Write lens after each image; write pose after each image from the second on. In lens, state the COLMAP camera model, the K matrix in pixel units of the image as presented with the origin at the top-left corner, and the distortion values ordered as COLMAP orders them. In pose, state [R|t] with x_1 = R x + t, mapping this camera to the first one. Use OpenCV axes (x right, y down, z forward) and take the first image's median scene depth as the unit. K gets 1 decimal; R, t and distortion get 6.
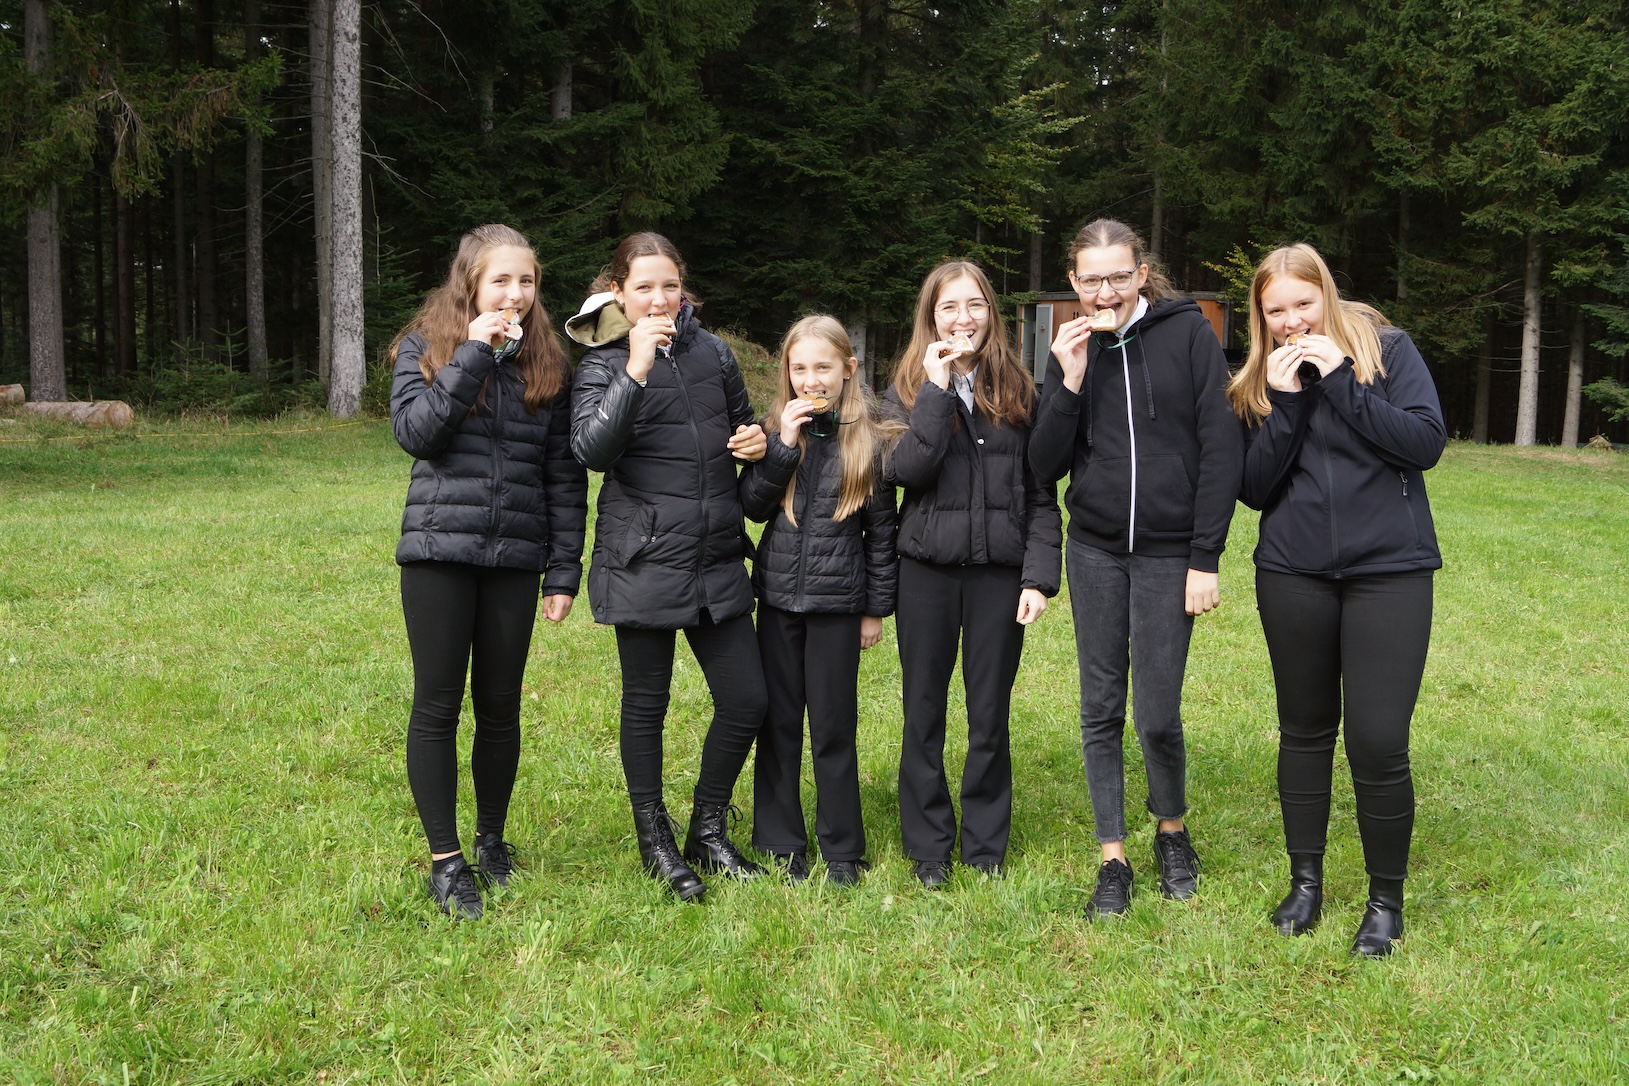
lens RADIAL K [[1544.3, 0, 801.5], [0, 1544.3, 538.5], [0, 0, 1]] dist [-0.061379, -0.003510]
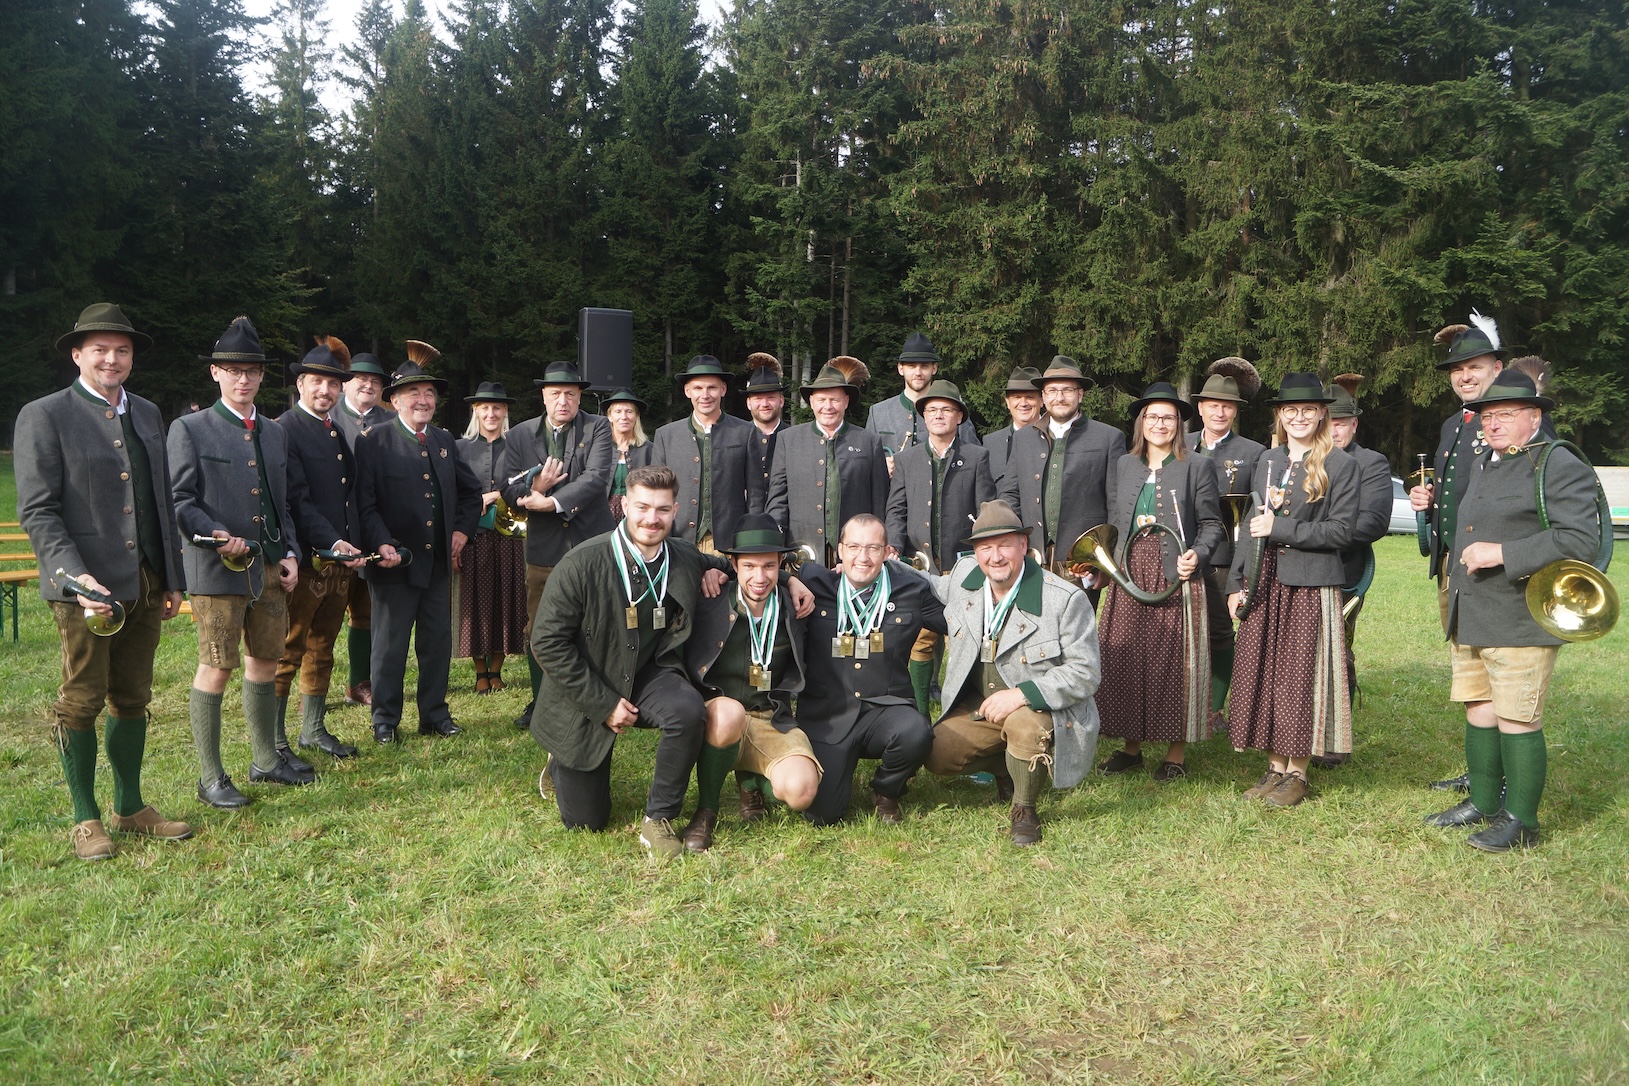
lens RADIAL K [[1287.8, 0, 799.6], [0, 1287.8, 542.1], [0, 0, 1]] dist [-0.085593, 0.016846]
pose [[0.880095, -0.042170, 0.472921, -0.053580], [0.054402, 0.998444, -0.012211, 0.105376], [-0.471670, 0.036475, 0.881020, -0.881514]]
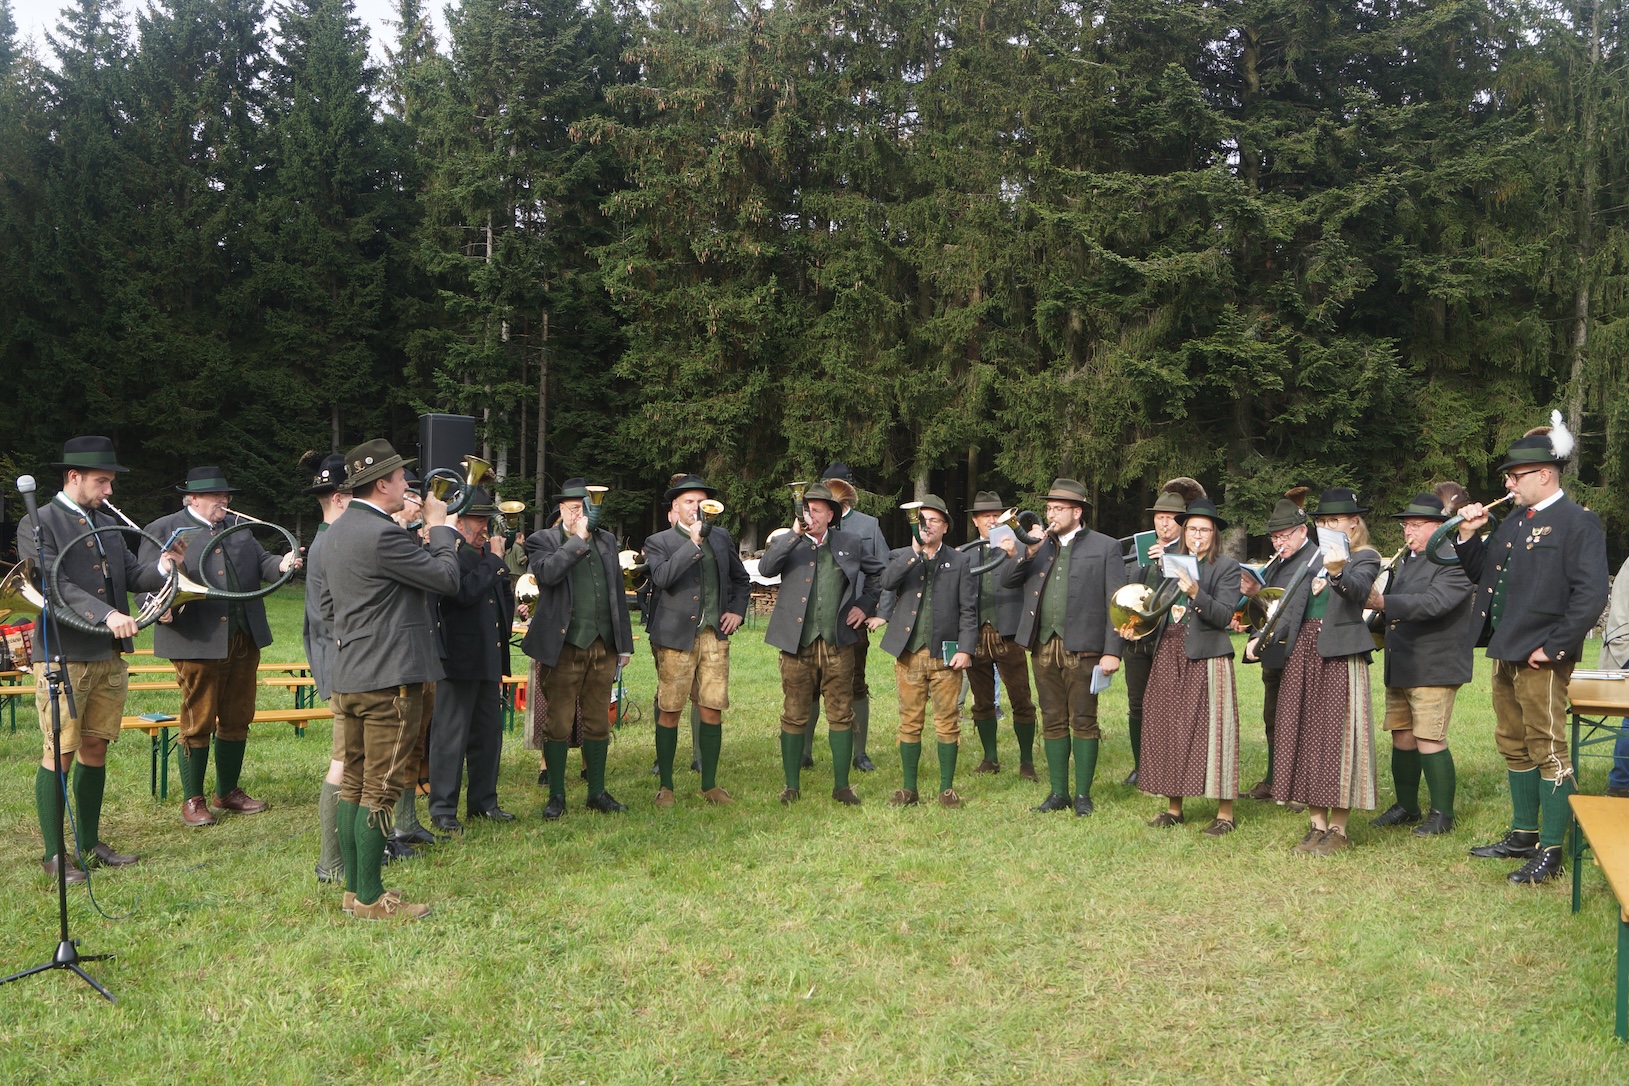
lens RADIAL K [[1511.8, 0, 802.1], [0, 1511.8, 542.2], [0, 0, 1]] dist [-0.069518, 0.006539]
pose [[0.743050, -0.013683, 0.669096, -0.168409], [0.084849, 0.993649, -0.073908, 0.107331], [-0.663835, 0.111689, 0.739492, -0.917538]]
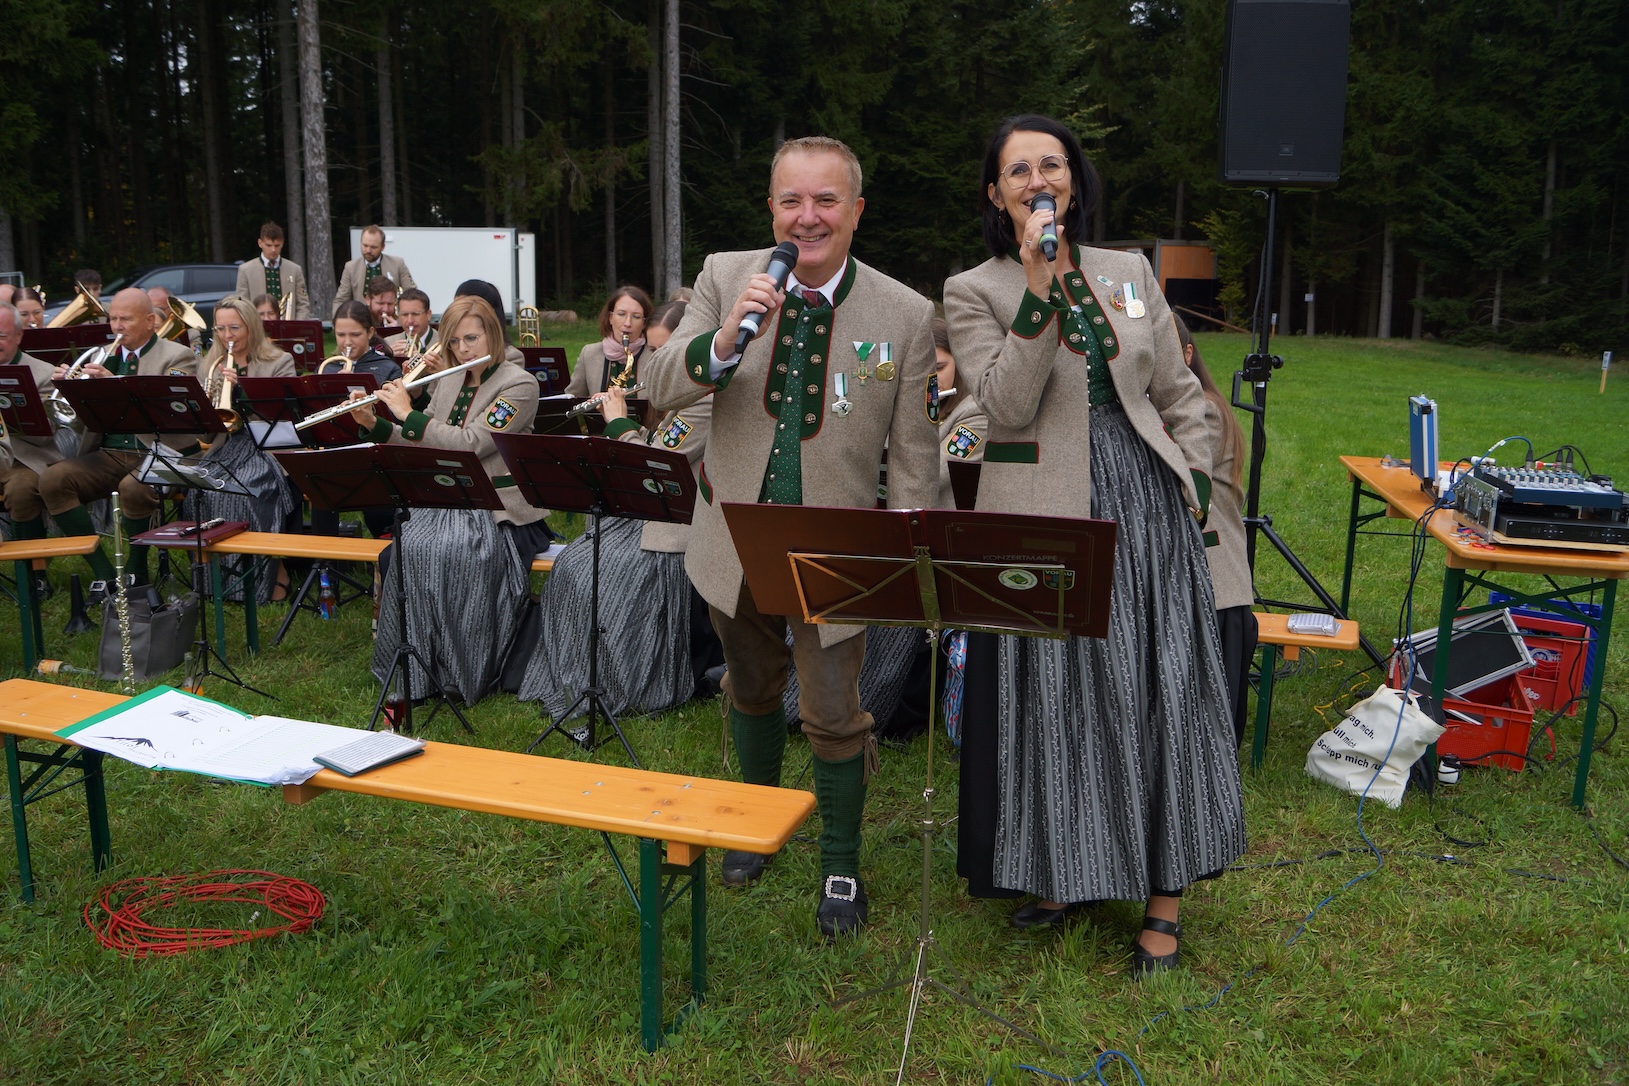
lens RADIAL K [[1348.2, 0, 808.2], [0, 1348.2, 543.9], [0, 0, 1]] dist [-0.071562, 0.008860]
pose [[0.992630, 0.010312, -0.120744, 0.077522], [-0.001991, 0.997626, 0.068834, 0.081257], [0.121168, -0.068086, 0.990294, -0.638369]]
